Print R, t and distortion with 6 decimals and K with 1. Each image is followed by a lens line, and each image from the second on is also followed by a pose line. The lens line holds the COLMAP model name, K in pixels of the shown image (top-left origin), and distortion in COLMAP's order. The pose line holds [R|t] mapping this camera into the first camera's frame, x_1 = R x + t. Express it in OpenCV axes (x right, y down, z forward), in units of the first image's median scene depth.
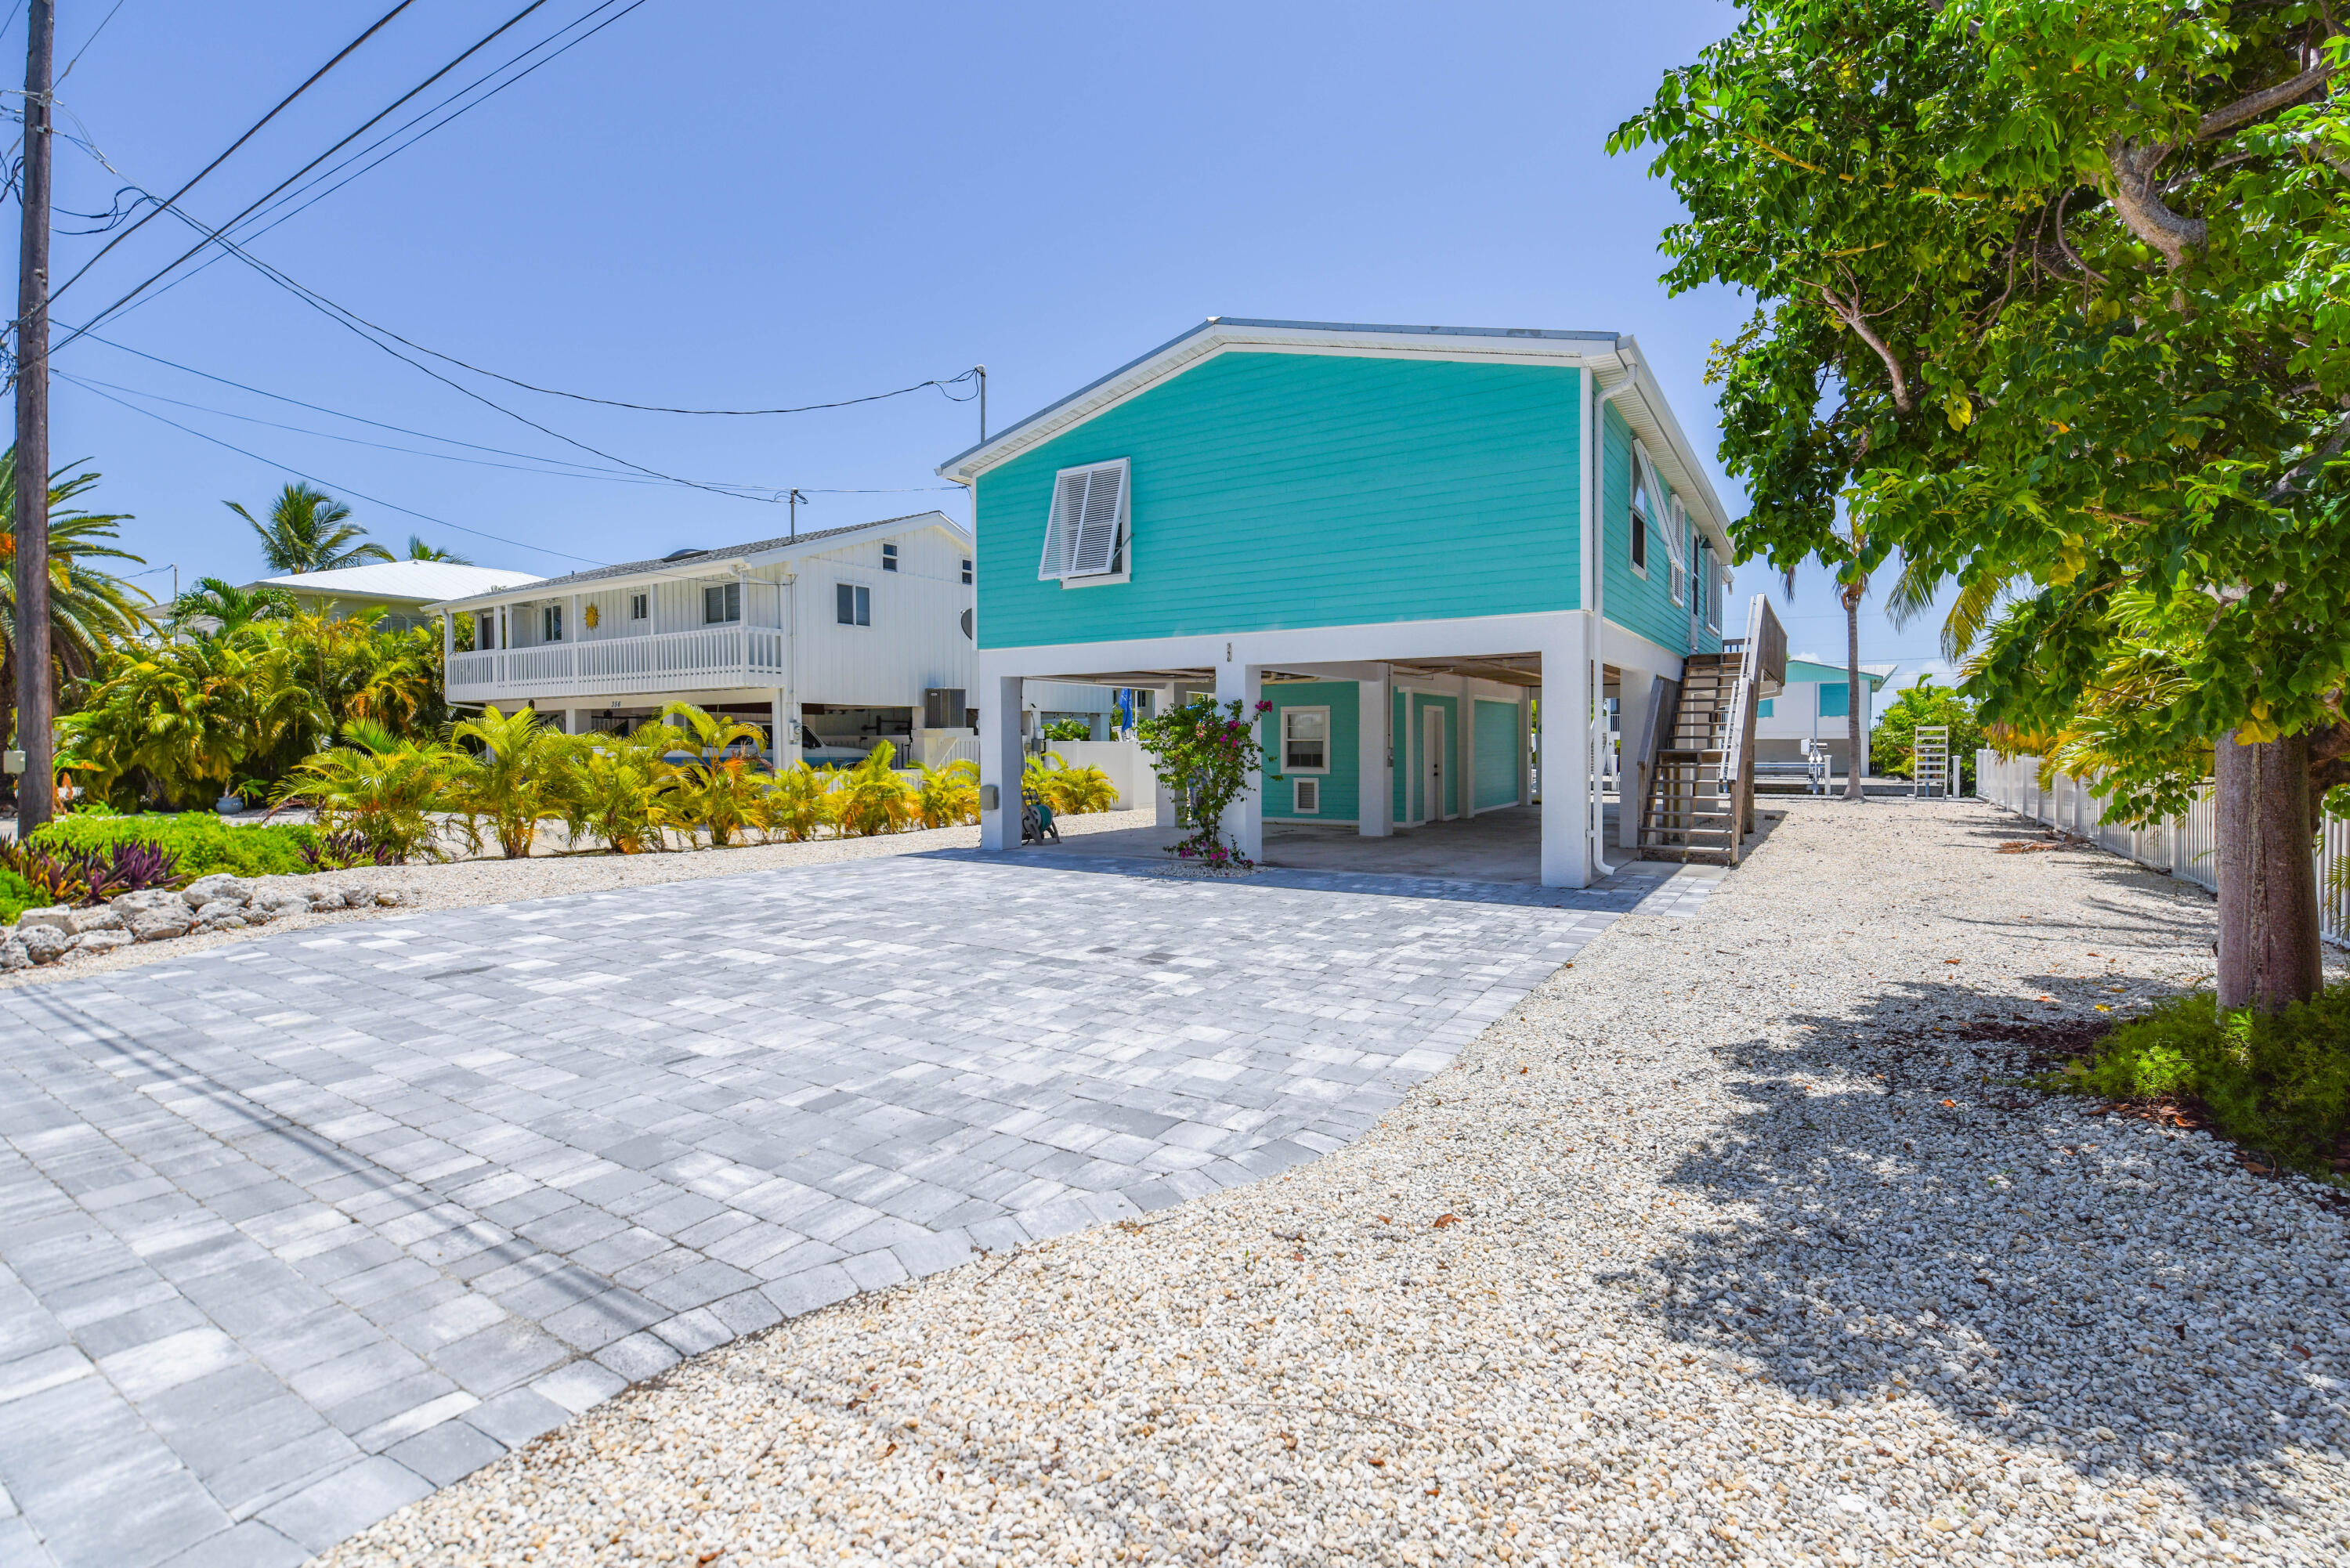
lens RADIAL K [[1039.4, 0, 1173.7], [0, 1039.4, 768.0], [0, 0, 1]] dist [-0.014689, -0.004815]
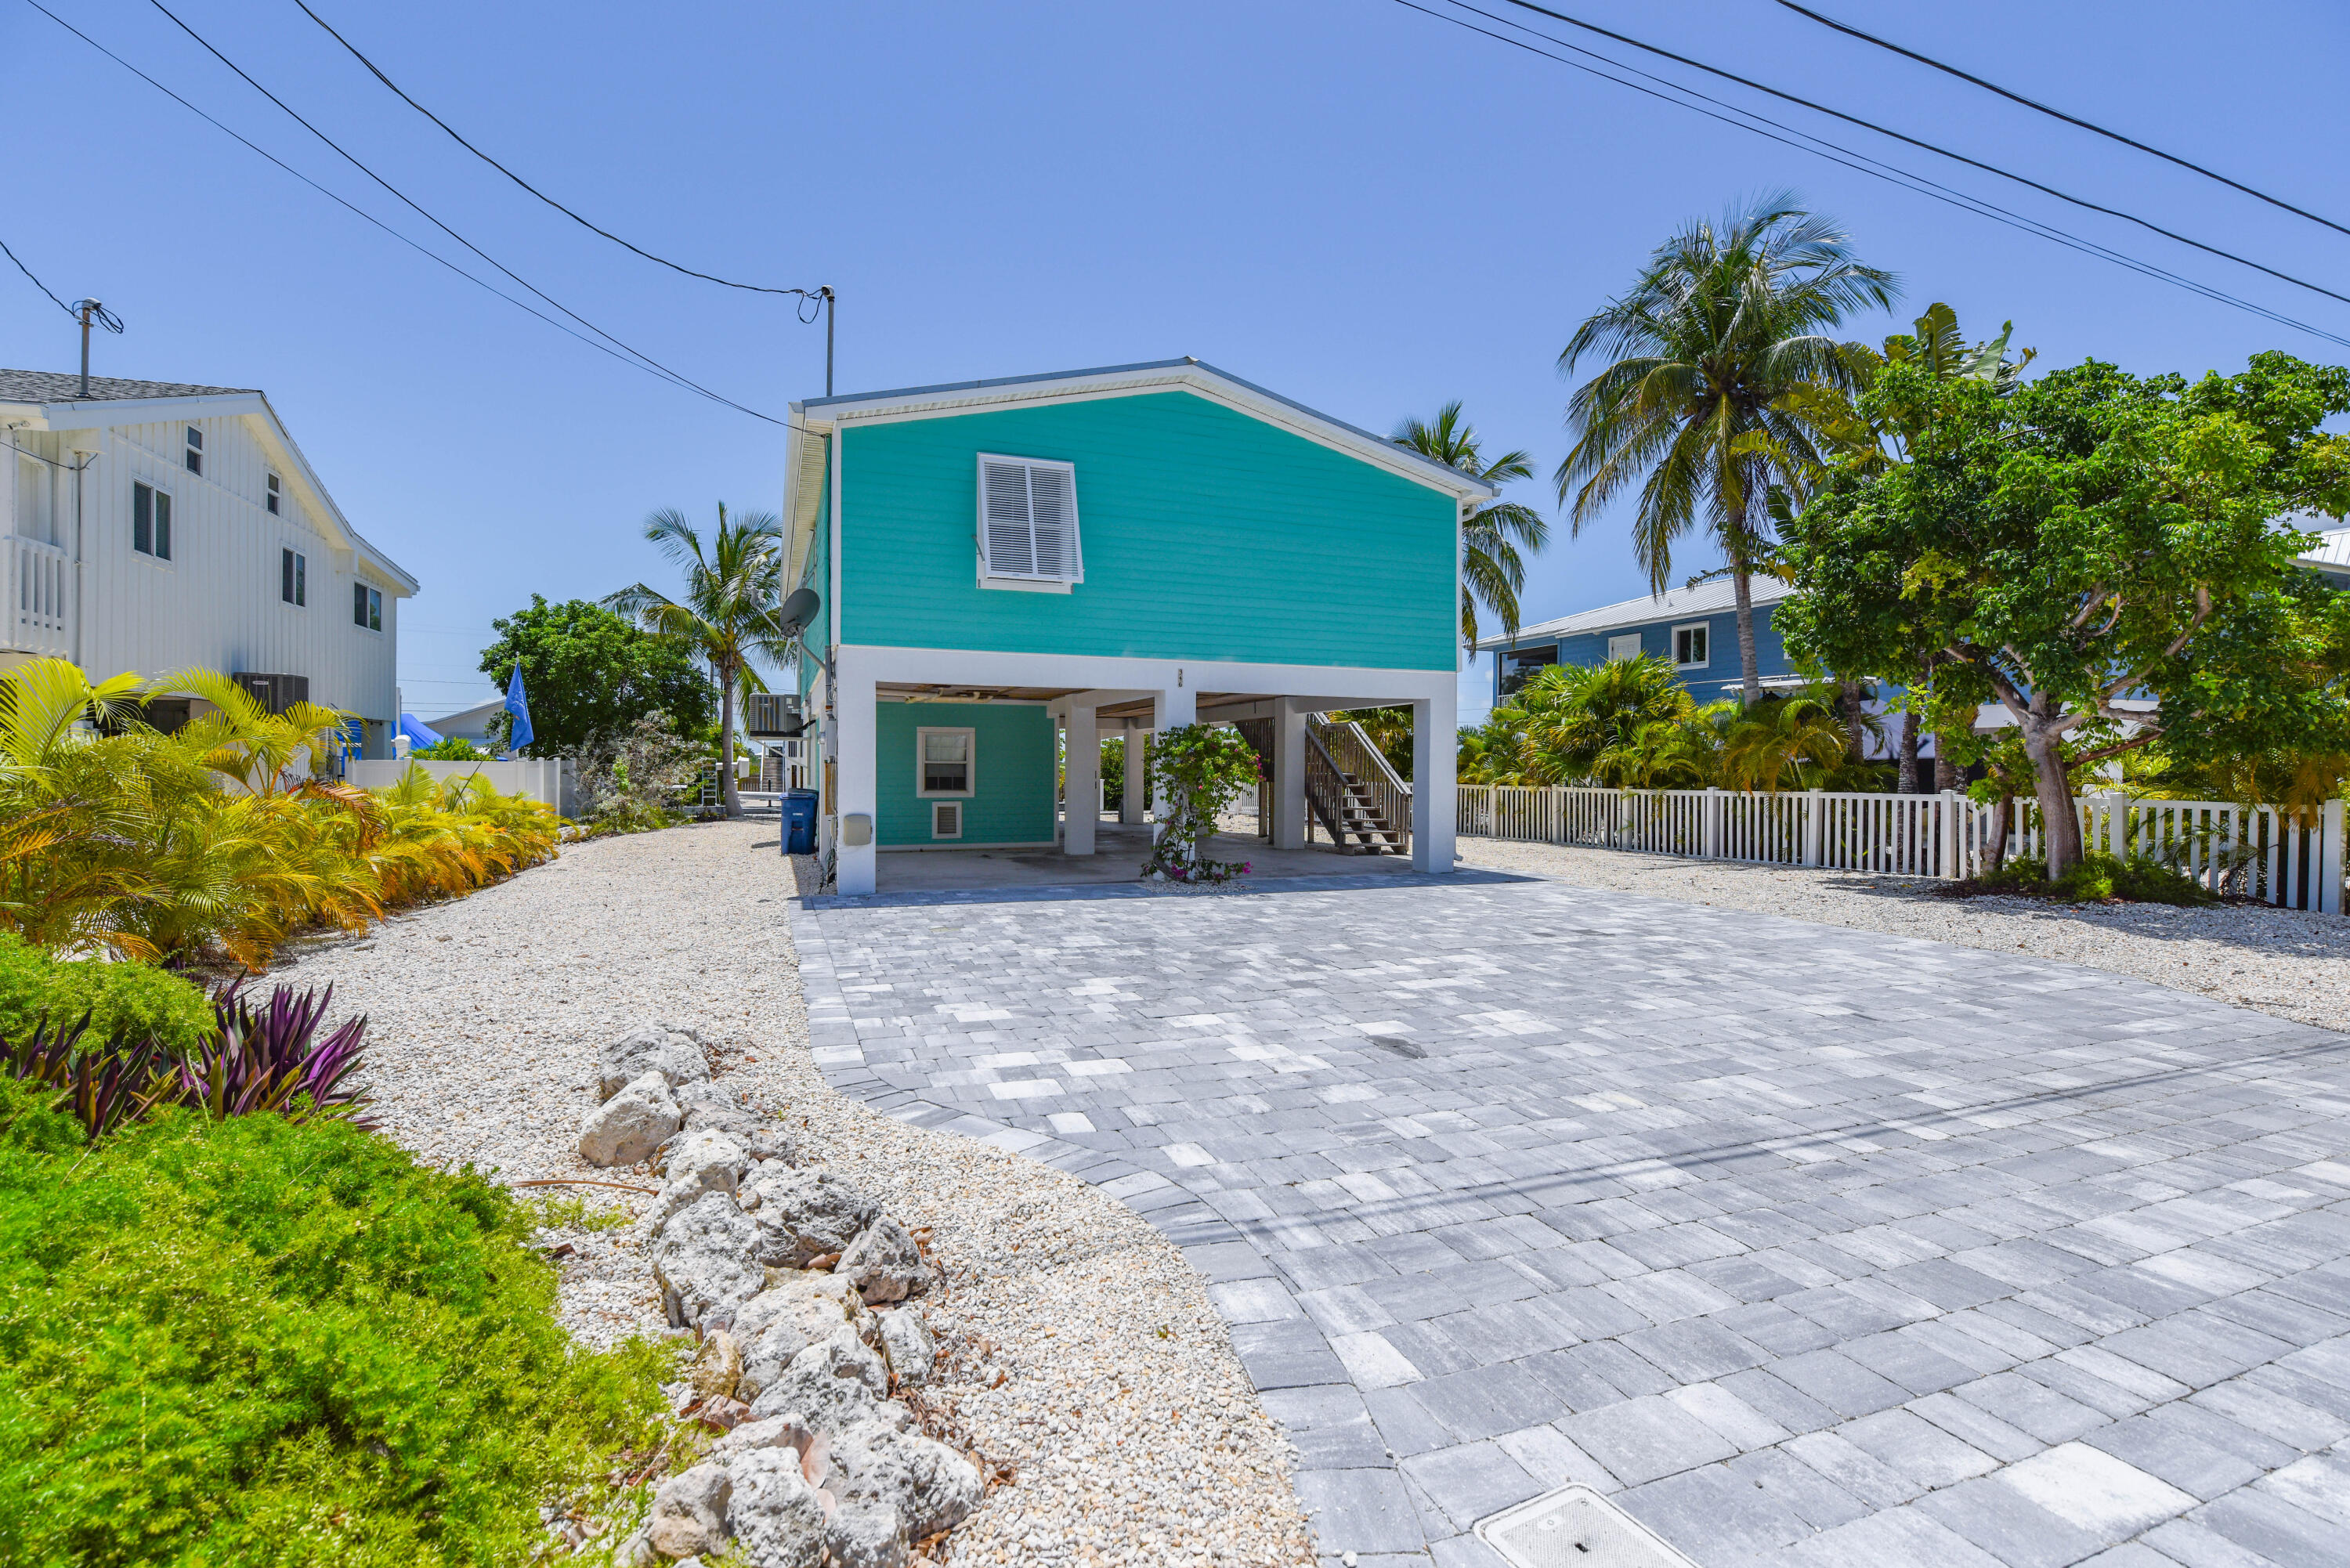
lens RADIAL K [[1039.4, 0, 1169.6], [0, 1039.4, 778.1], [0, 0, 1]] dist [-0.014689, -0.004815]
pose [[0.599677, -0.002273, 0.800239, -0.700425], [0.013498, 0.999882, -0.007275, -0.003347], [-0.800128, 0.015165, 0.599637, 0.344156]]
